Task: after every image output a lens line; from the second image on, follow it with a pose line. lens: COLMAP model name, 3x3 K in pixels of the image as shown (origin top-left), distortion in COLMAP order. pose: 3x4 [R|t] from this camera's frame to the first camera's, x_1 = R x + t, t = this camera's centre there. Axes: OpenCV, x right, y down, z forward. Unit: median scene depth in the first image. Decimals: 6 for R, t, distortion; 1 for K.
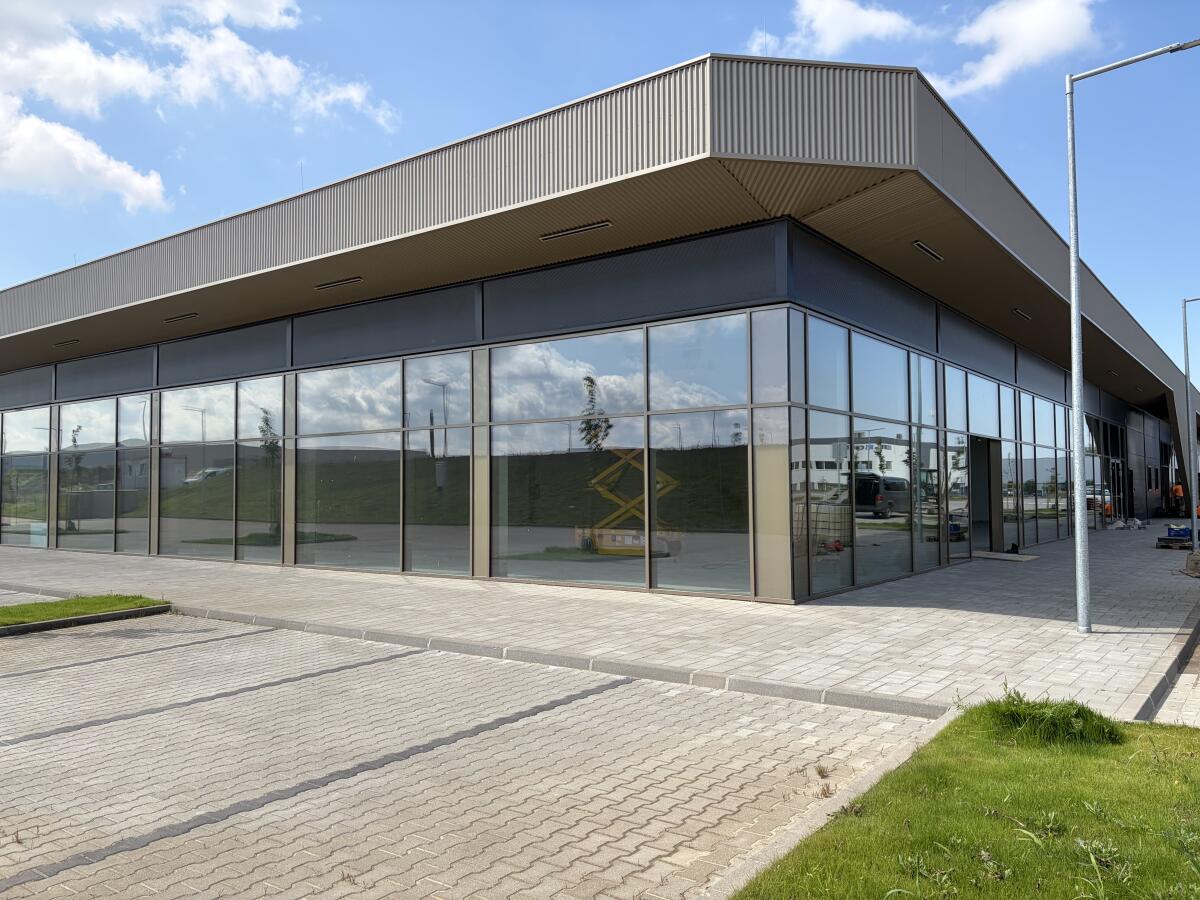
lens RADIAL K [[905.2, 0, 600.0], [0, 905.2, 452.4], [0, 0, 1]] dist [0.052713, -0.056531]
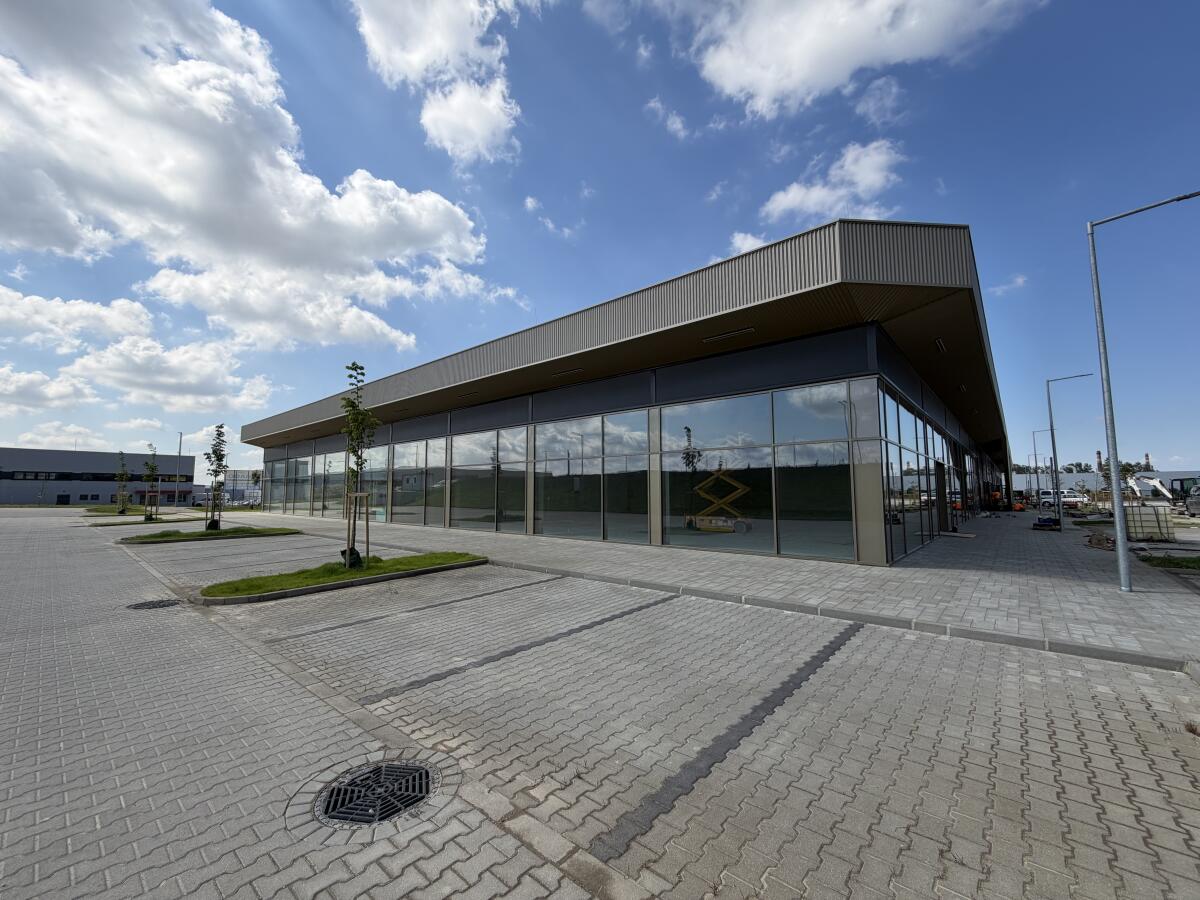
lens RADIAL K [[480.1, 0, 595.2], [0, 480.1, 442.9], [0, 0, 1]] dist [0.002942, -0.000321]
pose [[0.996669, -0.002737, -0.081507, -0.206579], [-0.002449, 0.997982, -0.063455, 0.009192], [0.081516, 0.063443, 0.994651, 0.125948]]
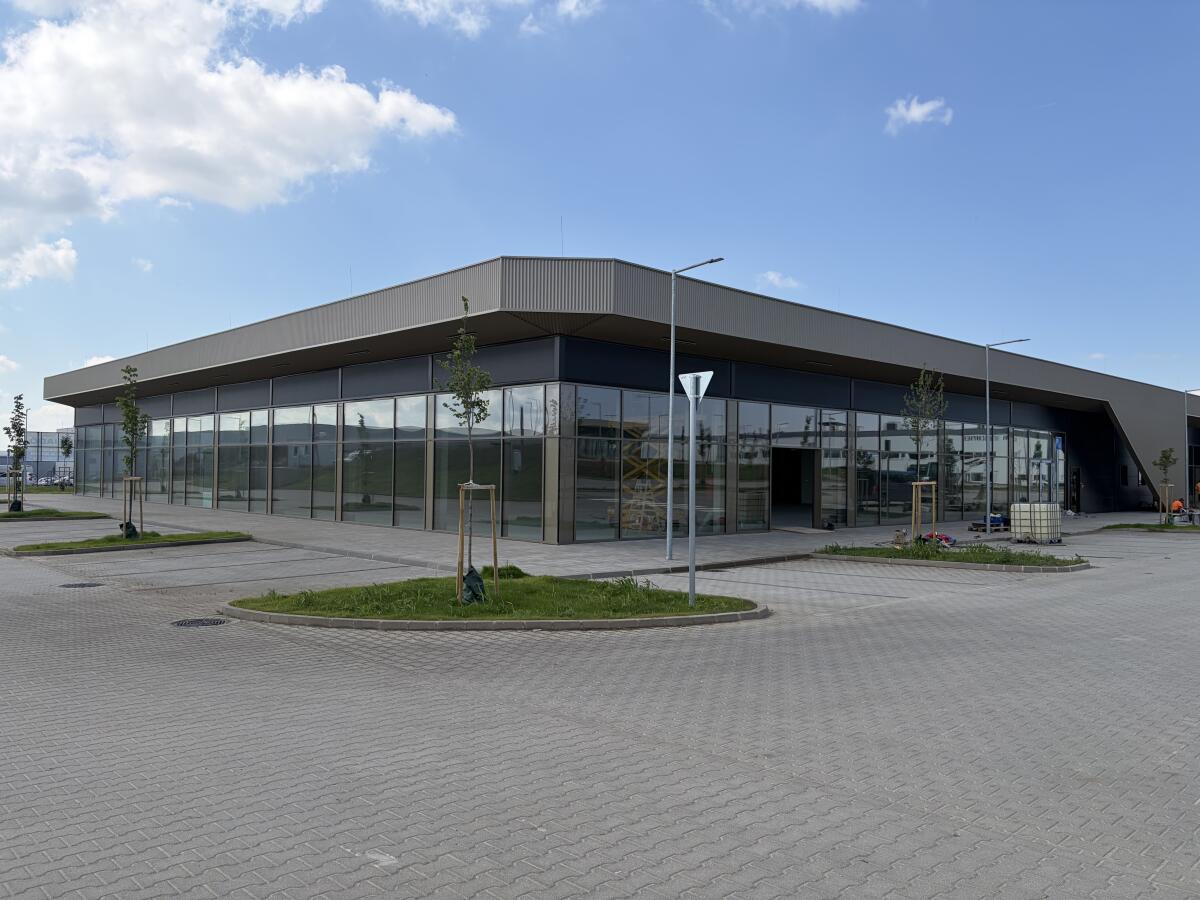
lens RADIAL K [[905.2, 0, 596.9], [0, 905.2, 450.9], [0, 0, 1]] dist [0.052713, -0.056531]
pose [[0.984113, 0.015584, -0.176860, 0.583778], [-0.012145, 0.999716, 0.020509, -0.061083], [0.177129, -0.018035, 0.984022, -0.752751]]
